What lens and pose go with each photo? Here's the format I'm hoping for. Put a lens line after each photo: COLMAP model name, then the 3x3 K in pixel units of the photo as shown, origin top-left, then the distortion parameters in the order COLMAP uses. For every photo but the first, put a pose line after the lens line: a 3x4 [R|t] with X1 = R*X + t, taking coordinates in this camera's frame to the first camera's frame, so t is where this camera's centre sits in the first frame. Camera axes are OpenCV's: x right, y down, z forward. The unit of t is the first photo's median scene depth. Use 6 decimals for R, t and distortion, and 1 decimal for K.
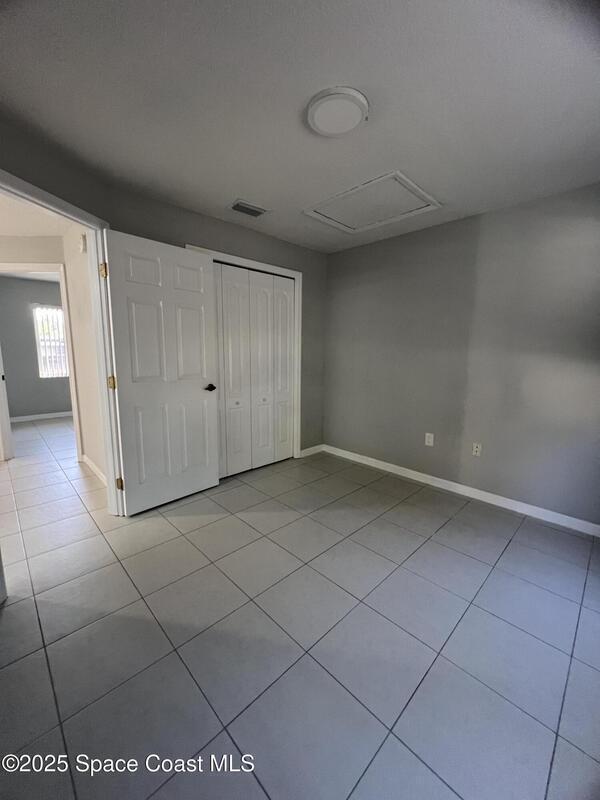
lens RADIAL K [[316.2, 0, 288.8], [0, 316.2, 398.8], [0, 0, 1]] dist [-0.000535, -0.000032]
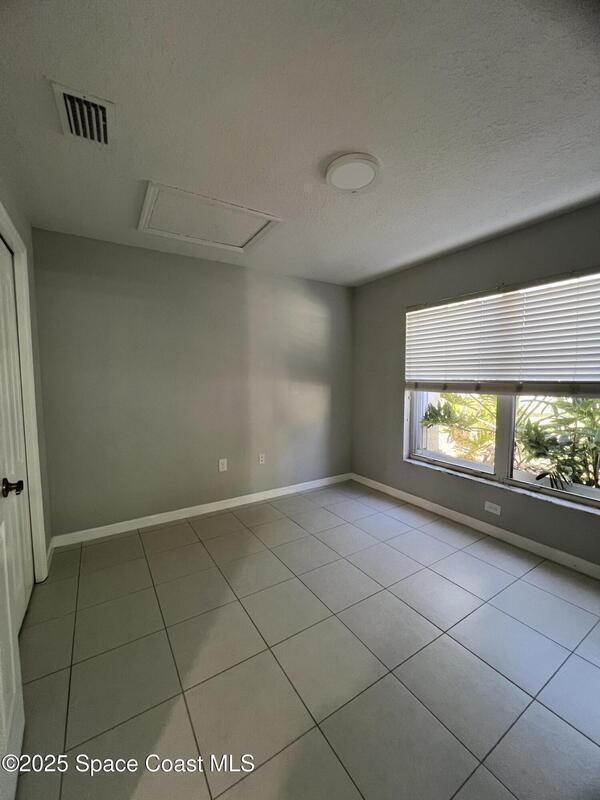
lens RADIAL K [[321.6, 0, 300.7], [0, 321.6, 398.8], [0, 0, 1]] dist [-0.001884, -0.000157]
pose [[0.182507, -0.076623, 0.980214, -0.573603], [0.159922, 0.985996, 0.047299, -0.102873], [-0.970111, 0.148126, 0.192205, 0.582331]]
